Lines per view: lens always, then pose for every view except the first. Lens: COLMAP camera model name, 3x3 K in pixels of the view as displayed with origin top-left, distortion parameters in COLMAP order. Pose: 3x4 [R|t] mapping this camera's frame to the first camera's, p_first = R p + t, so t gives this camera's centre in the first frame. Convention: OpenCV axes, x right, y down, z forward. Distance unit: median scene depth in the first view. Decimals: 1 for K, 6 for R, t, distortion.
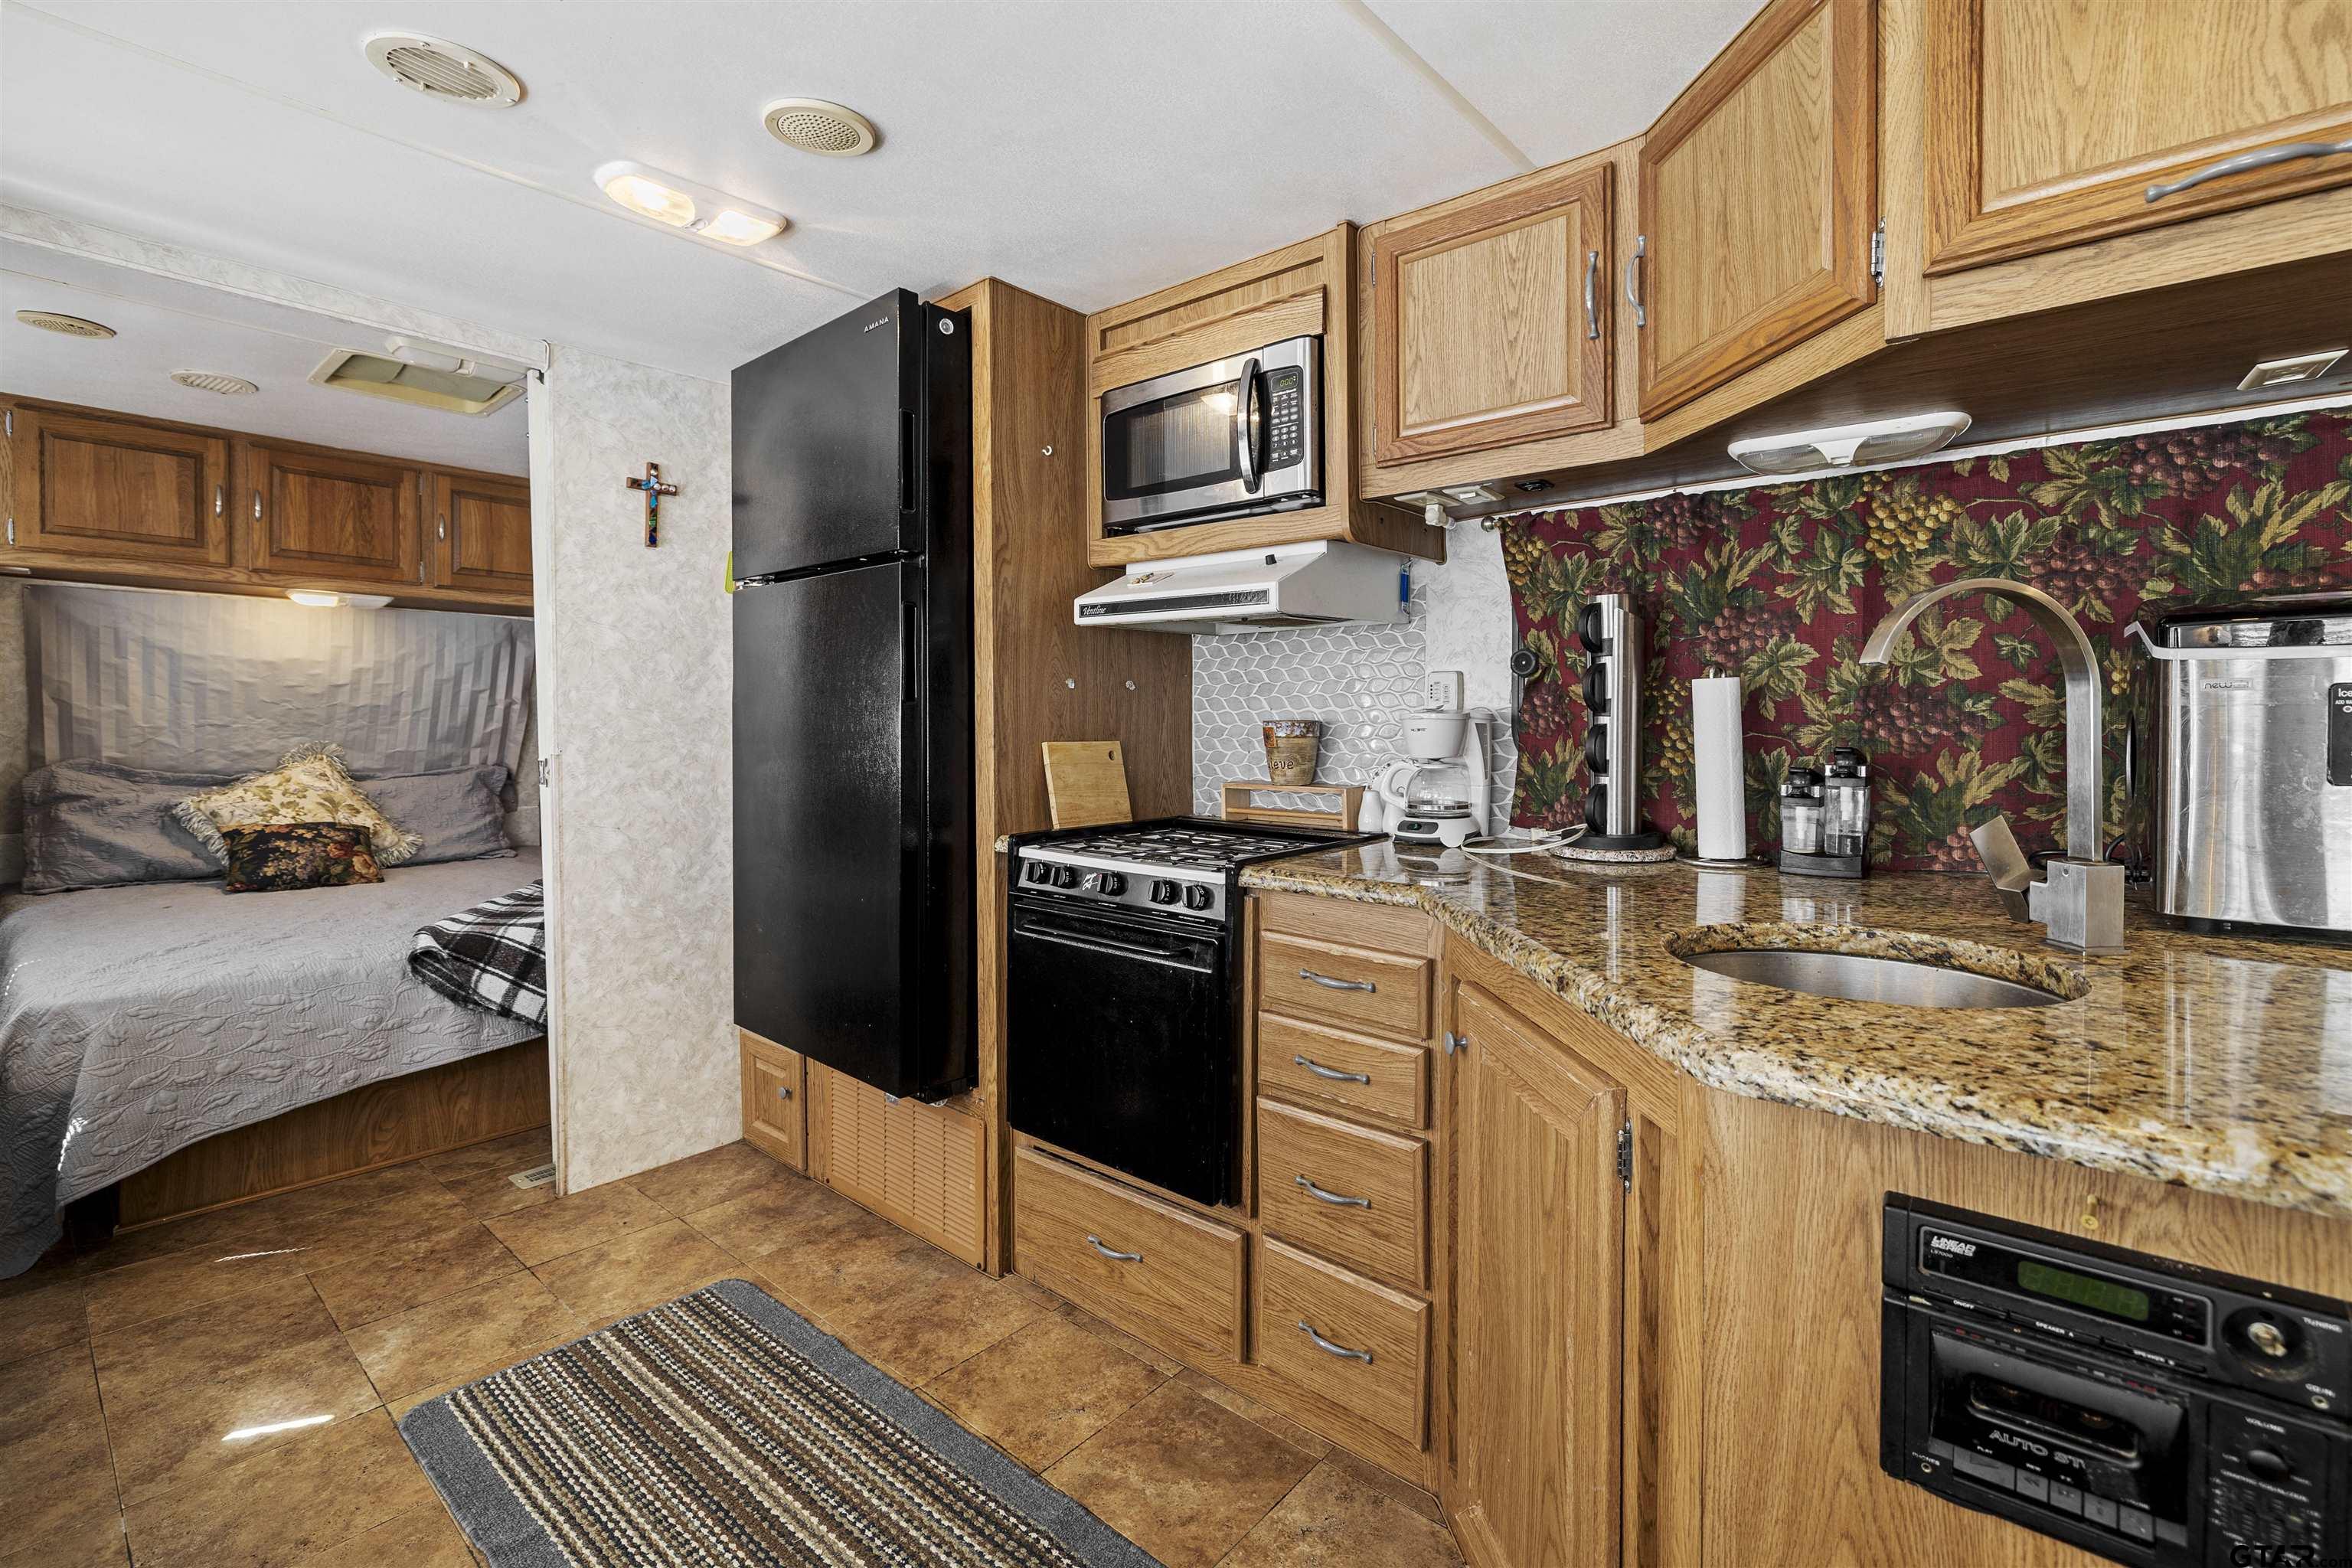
lens RADIAL K [[1040.3, 0, 1182.5], [0, 1040.3, 749.6], [0, 0, 1]] dist [-0.008183, 0.001257]
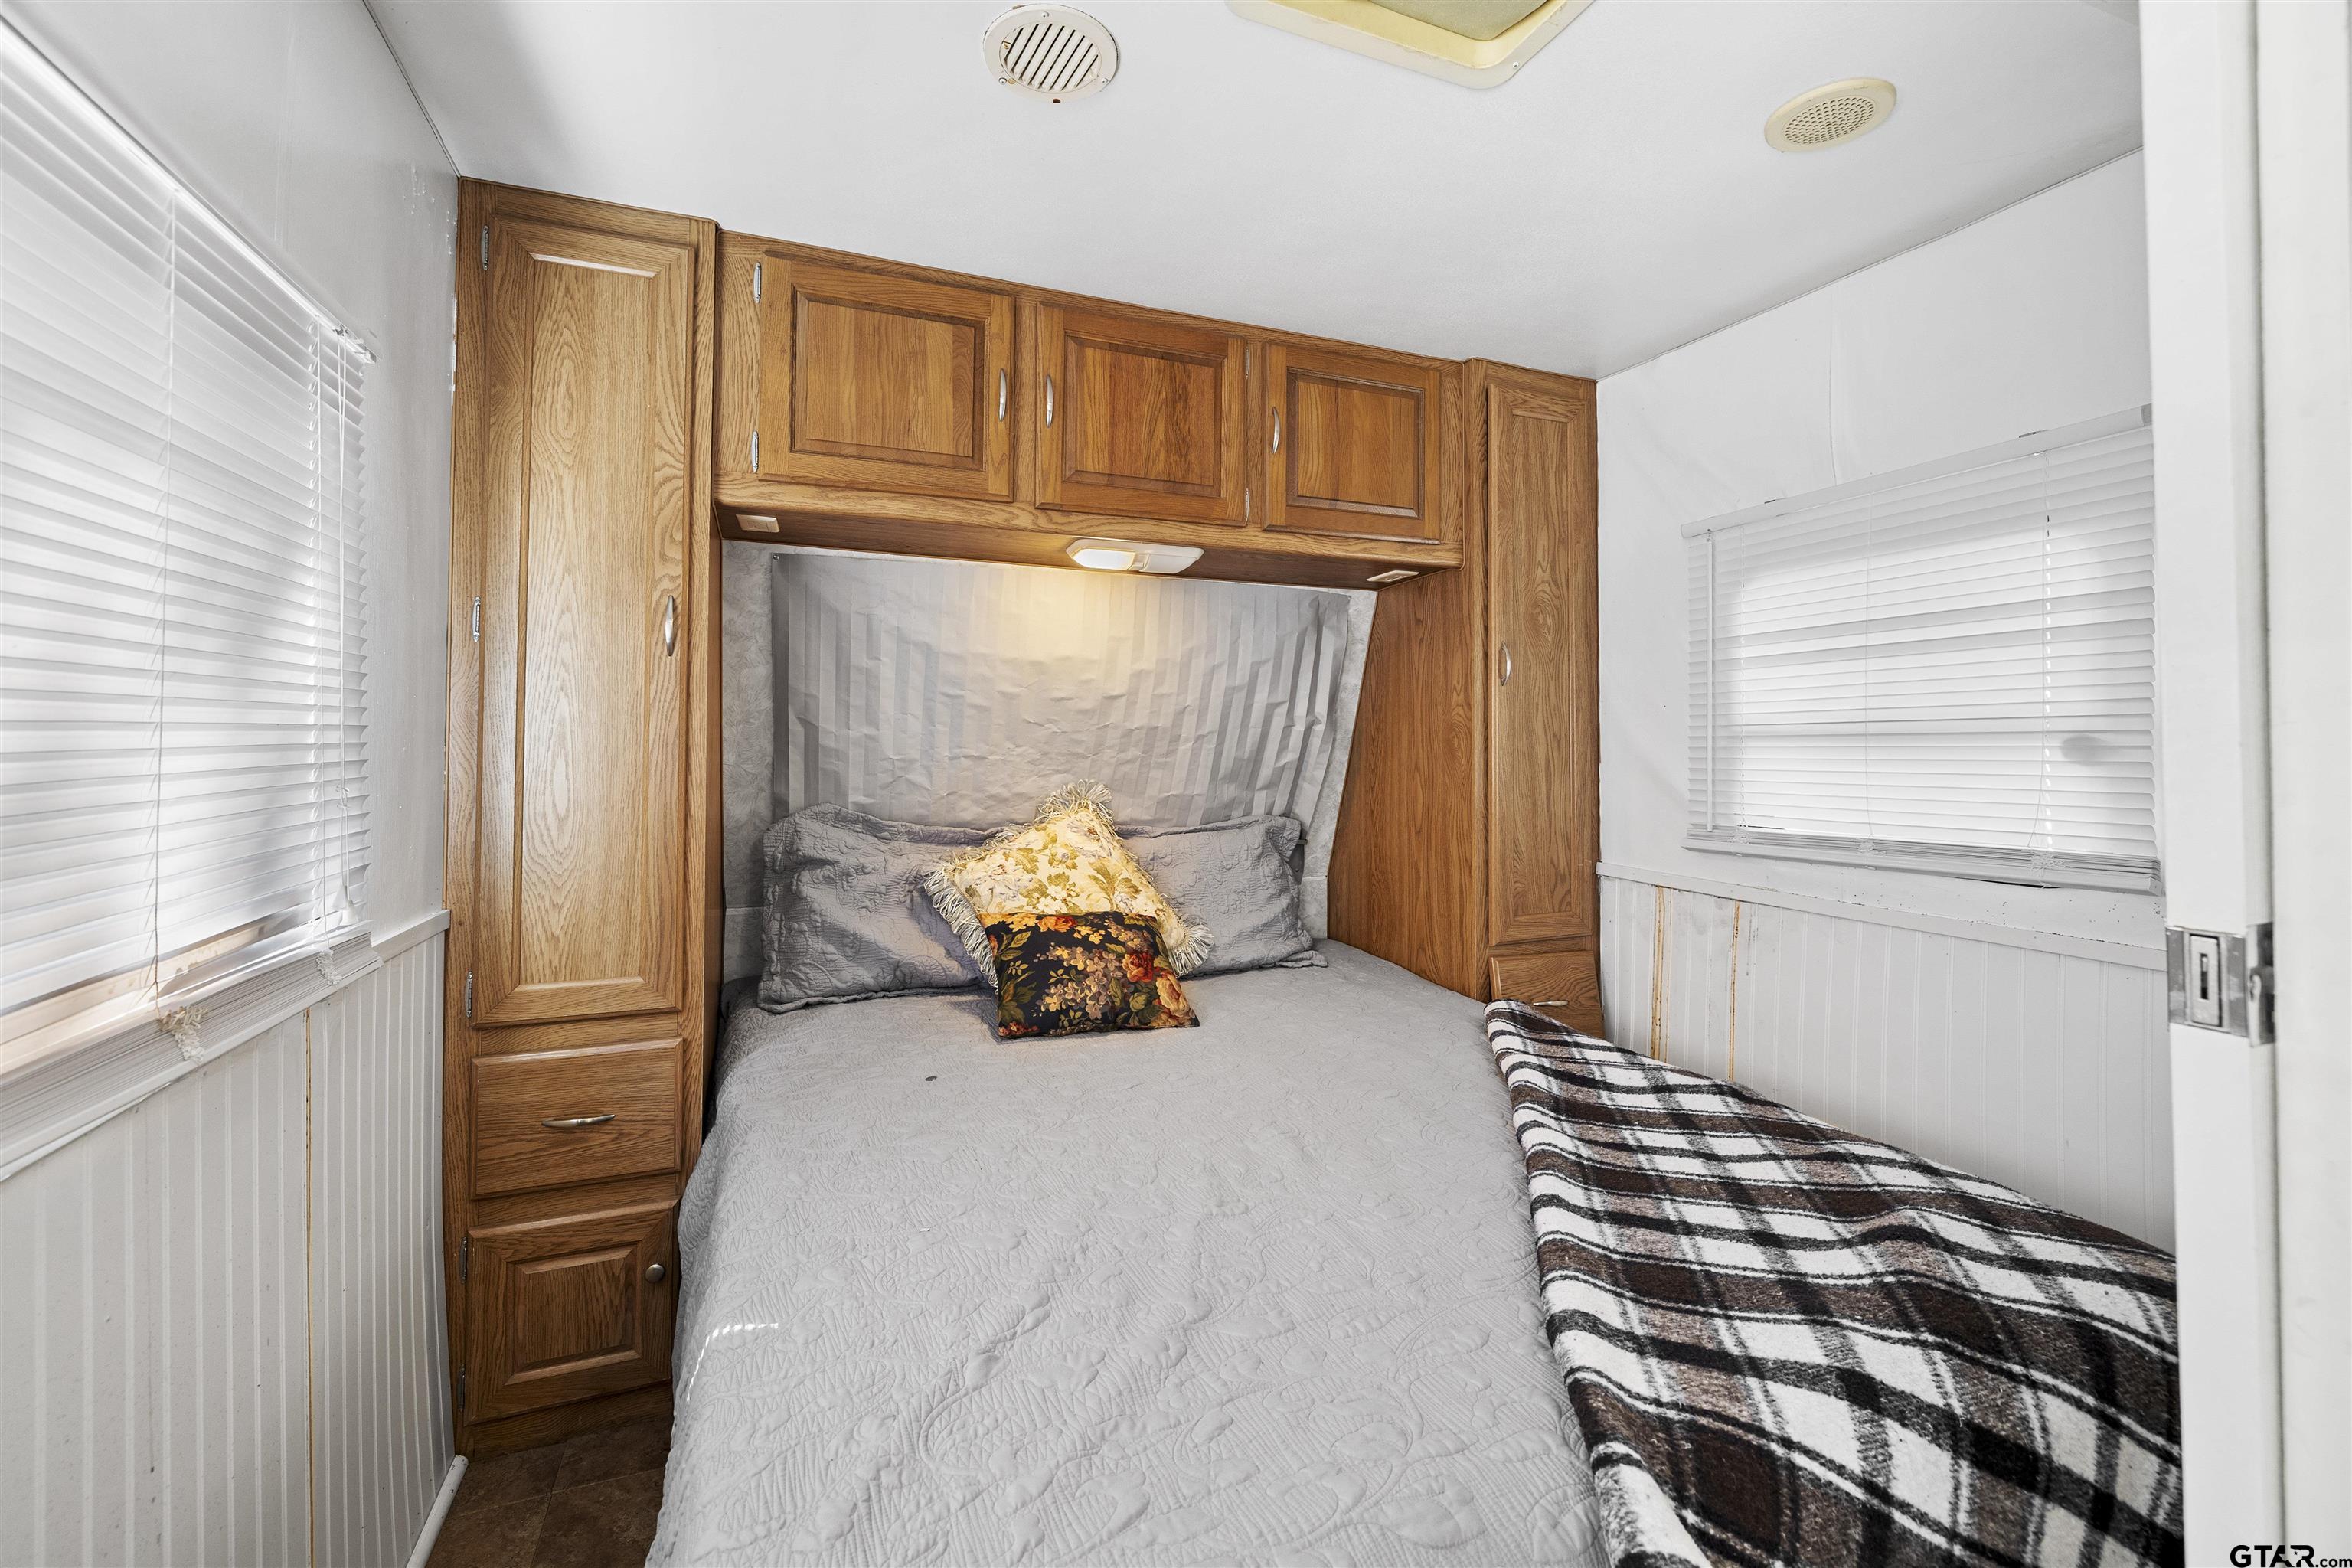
lens RADIAL K [[1010.5, 0, 1174.2], [0, 1010.5, 728.6], [0, 0, 1]] dist [-0.000571, -0.000068]
pose [[0.885678, -0.007892, -0.464232, -0.789241], [-0.011780, 0.999152, -0.039460, -0.027498], [0.464150, 0.040417, 0.884834, 0.732983]]
